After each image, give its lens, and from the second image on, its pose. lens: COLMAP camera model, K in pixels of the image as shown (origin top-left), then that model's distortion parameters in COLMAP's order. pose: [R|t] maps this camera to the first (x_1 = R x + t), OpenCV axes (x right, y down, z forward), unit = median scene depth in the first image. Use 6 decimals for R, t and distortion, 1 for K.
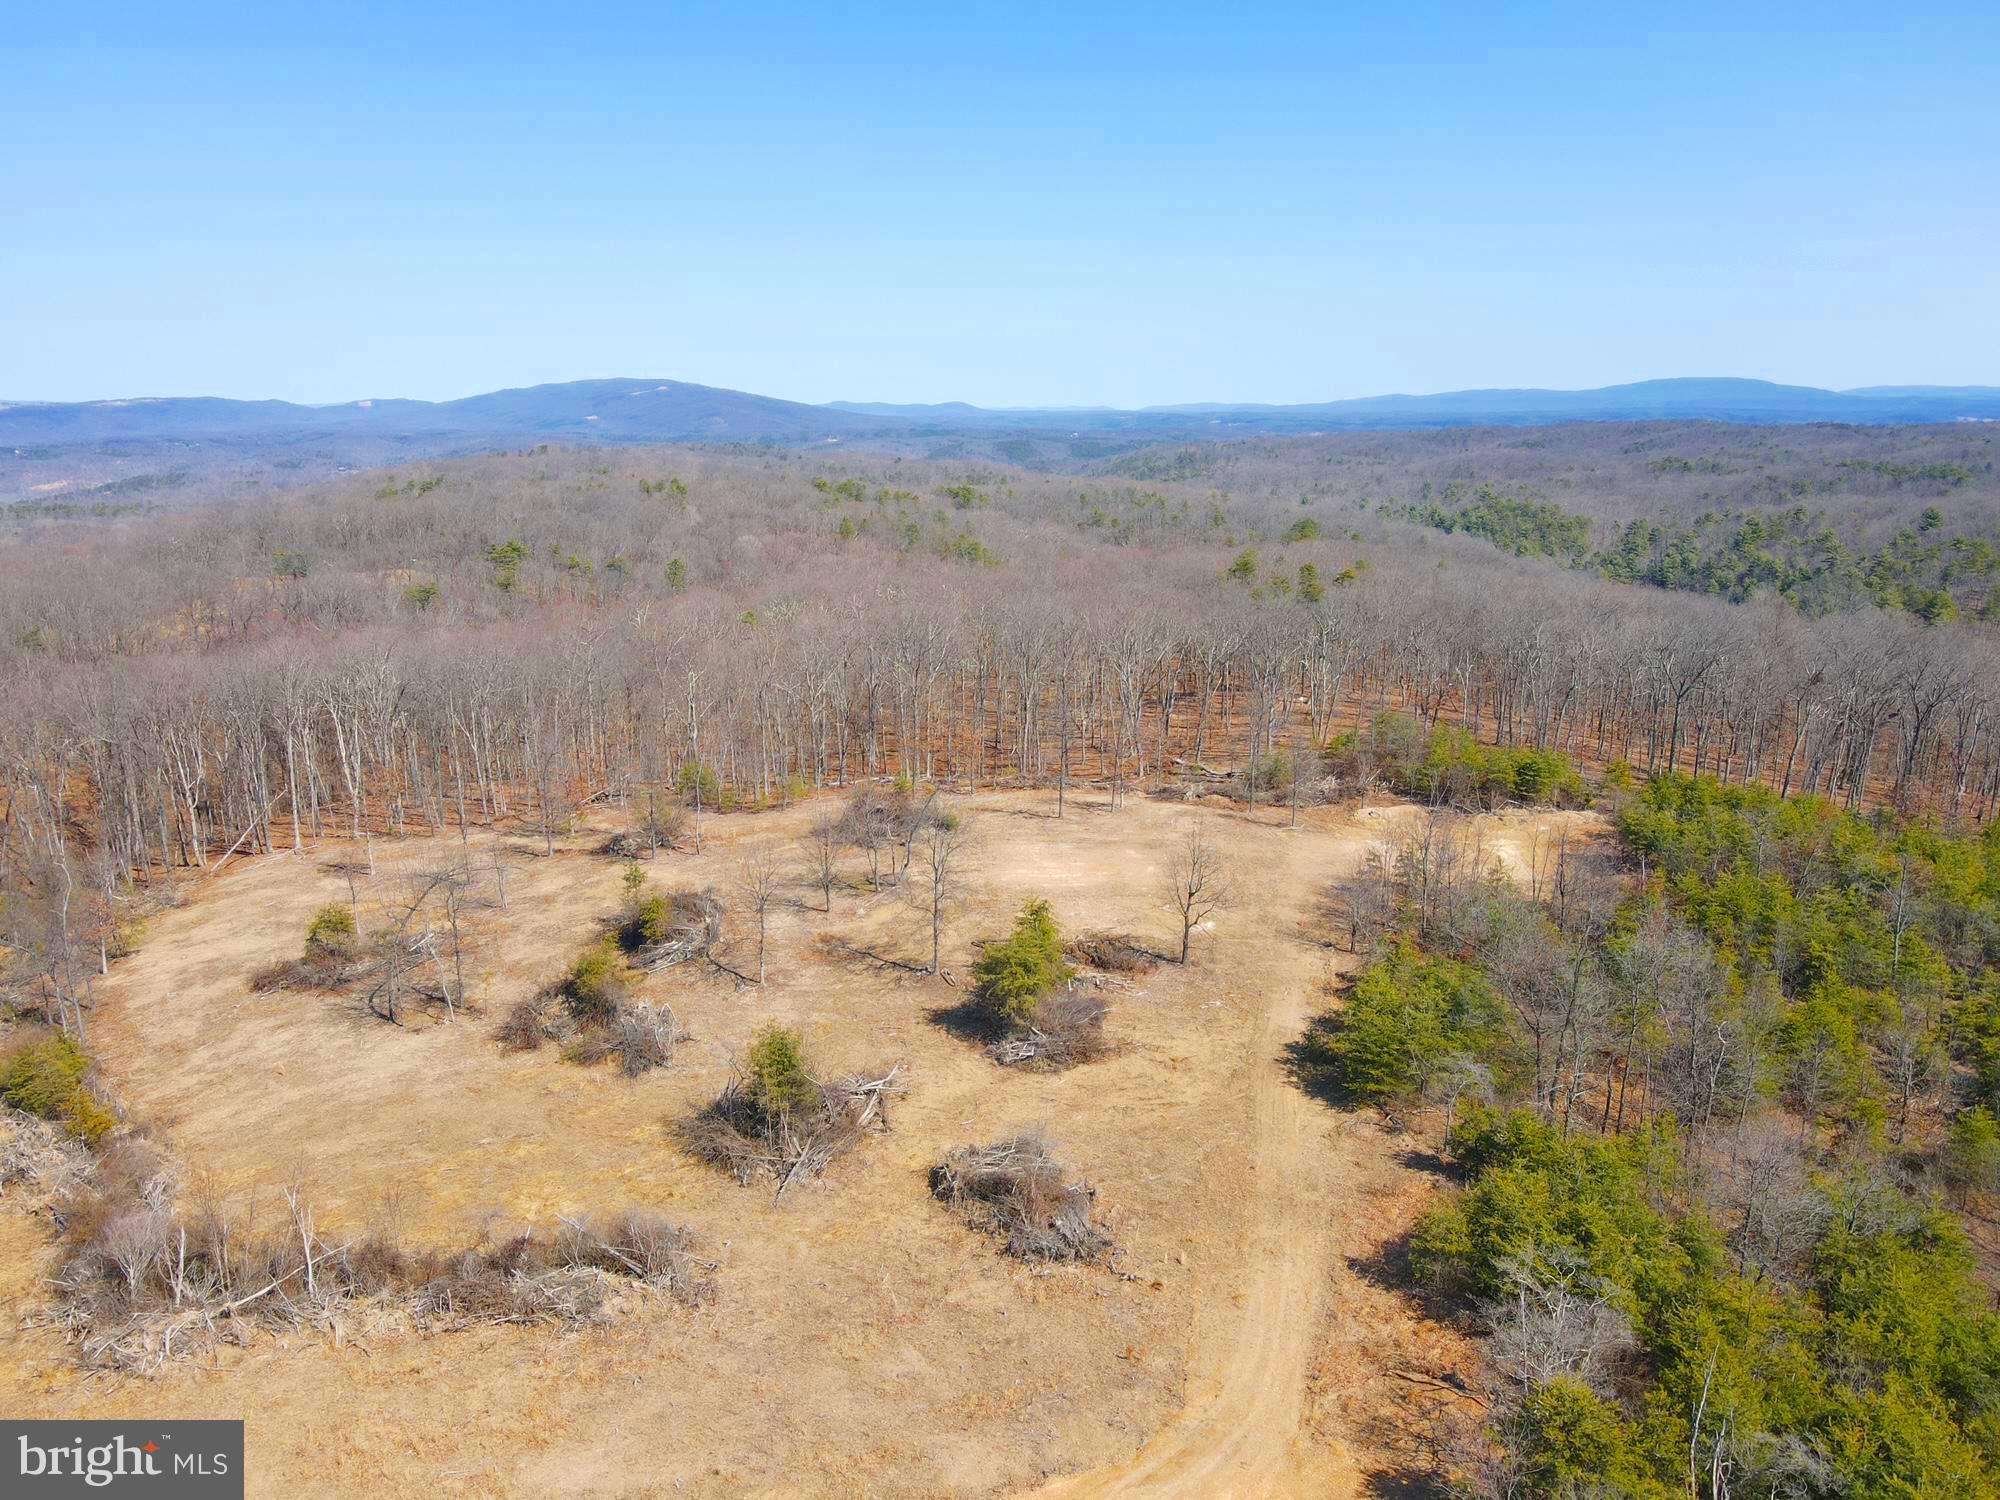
lens RADIAL K [[1488.4, 0, 995.7], [0, 1488.4, 747.5], [0, 0, 1]] dist [-0.000325, 0.018467]
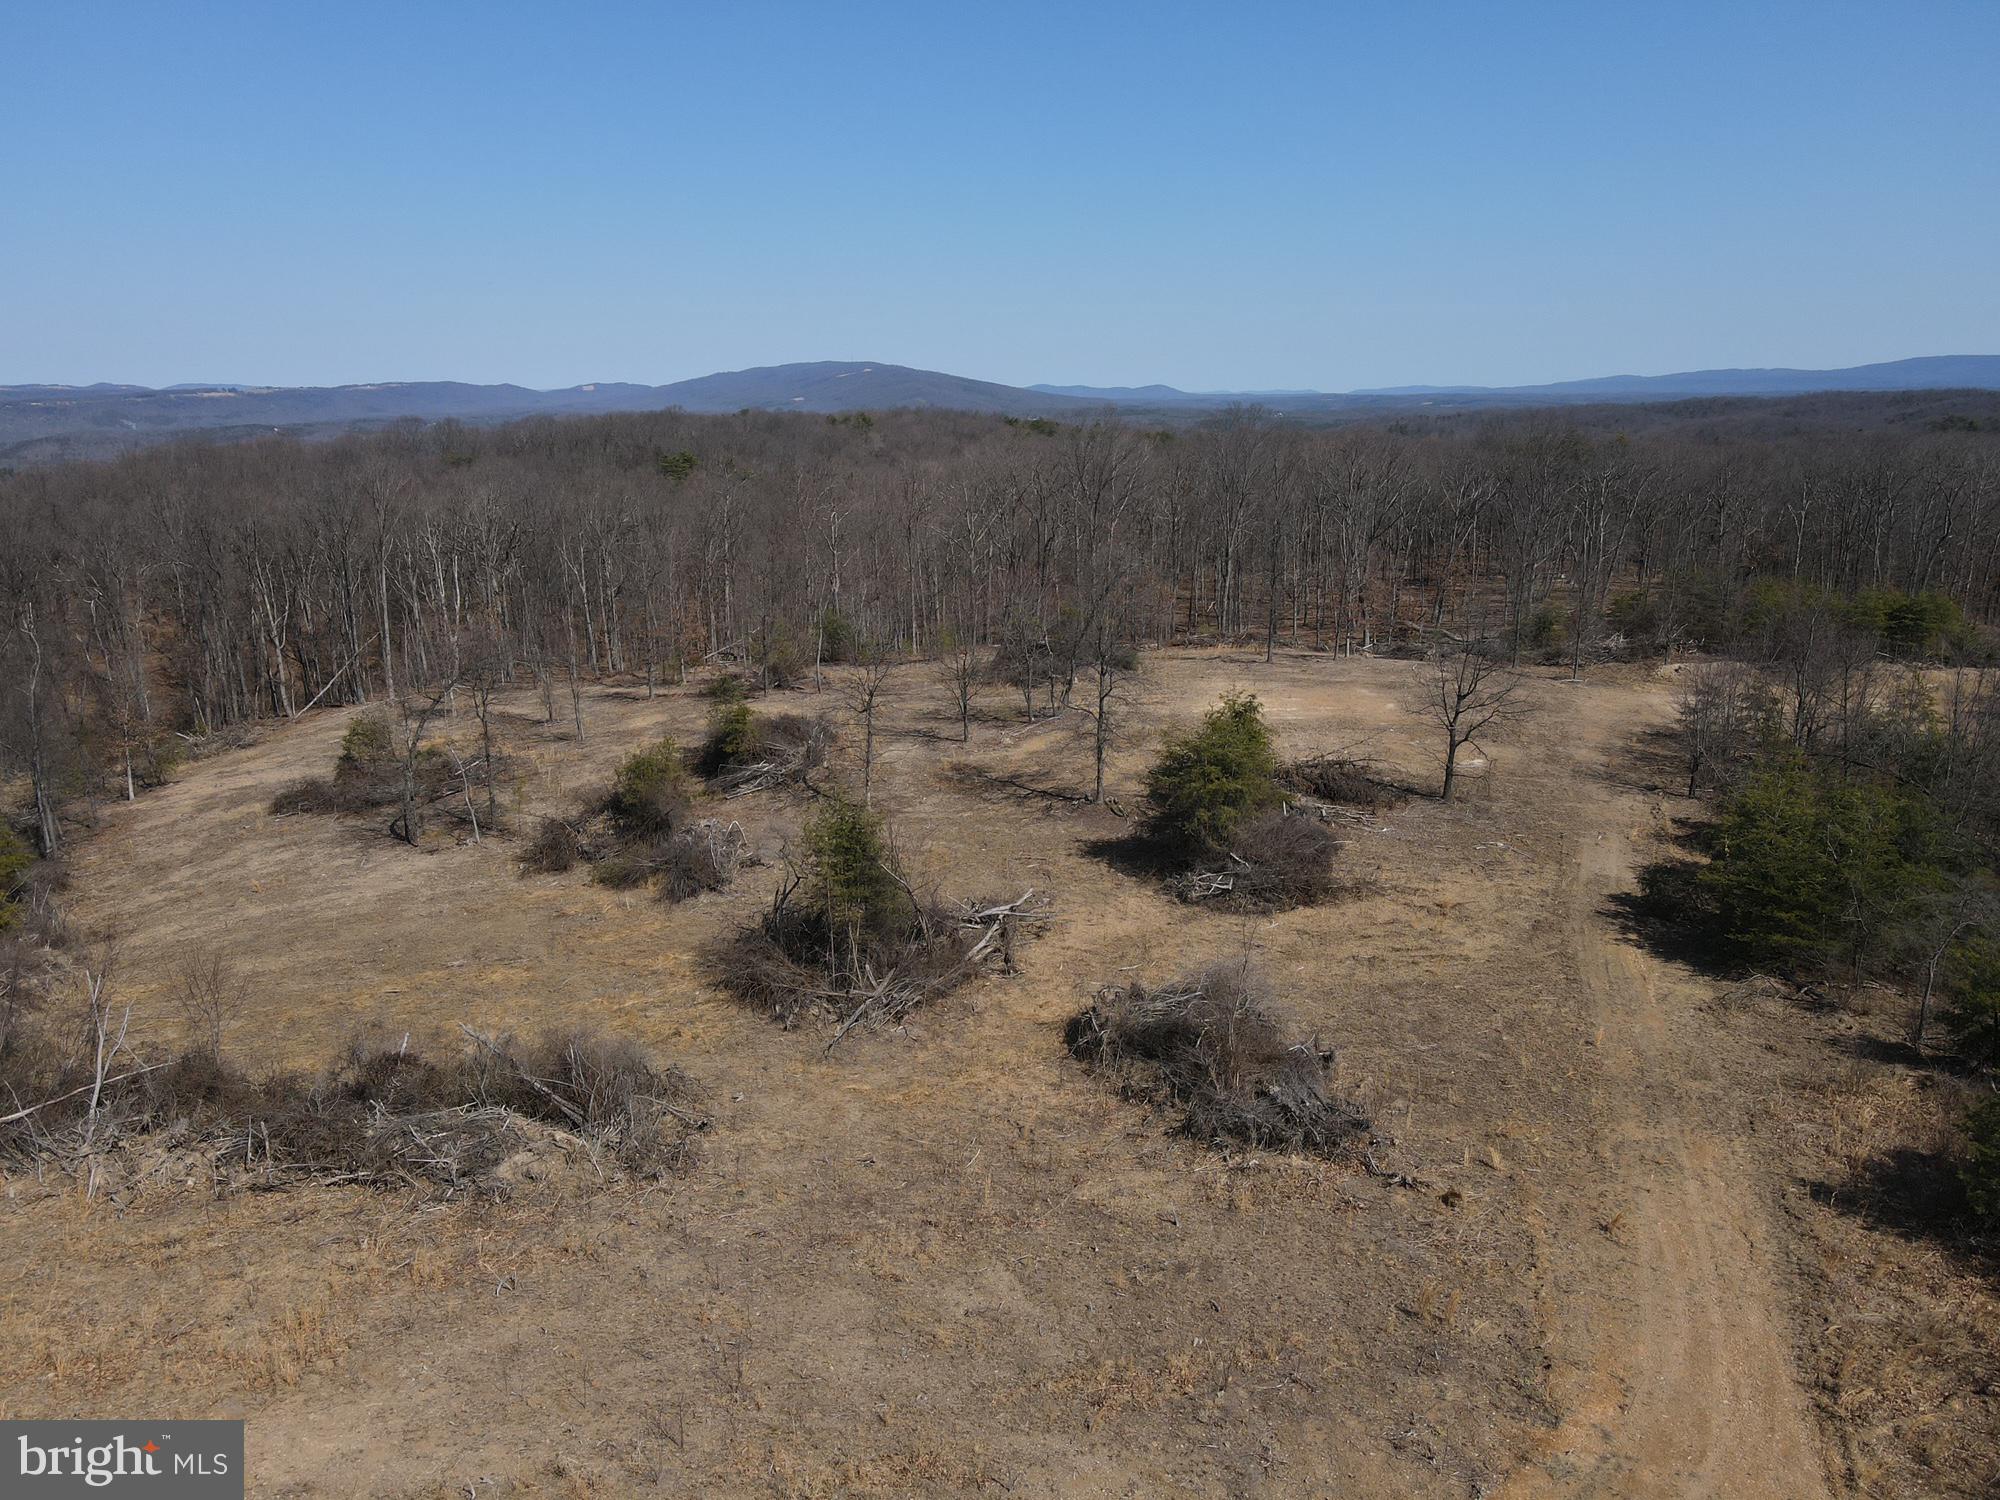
lens RADIAL K [[1488.4, 0, 995.7], [0, 1488.4, 747.5], [0, 0, 1]] dist [-0.000325, 0.018467]
pose [[0.991350, 0.031663, -0.127366, 0.003013], [-0.030450, 0.999471, 0.011462, 0.140449], [0.127662, -0.007485, 0.991790, 0.313508]]
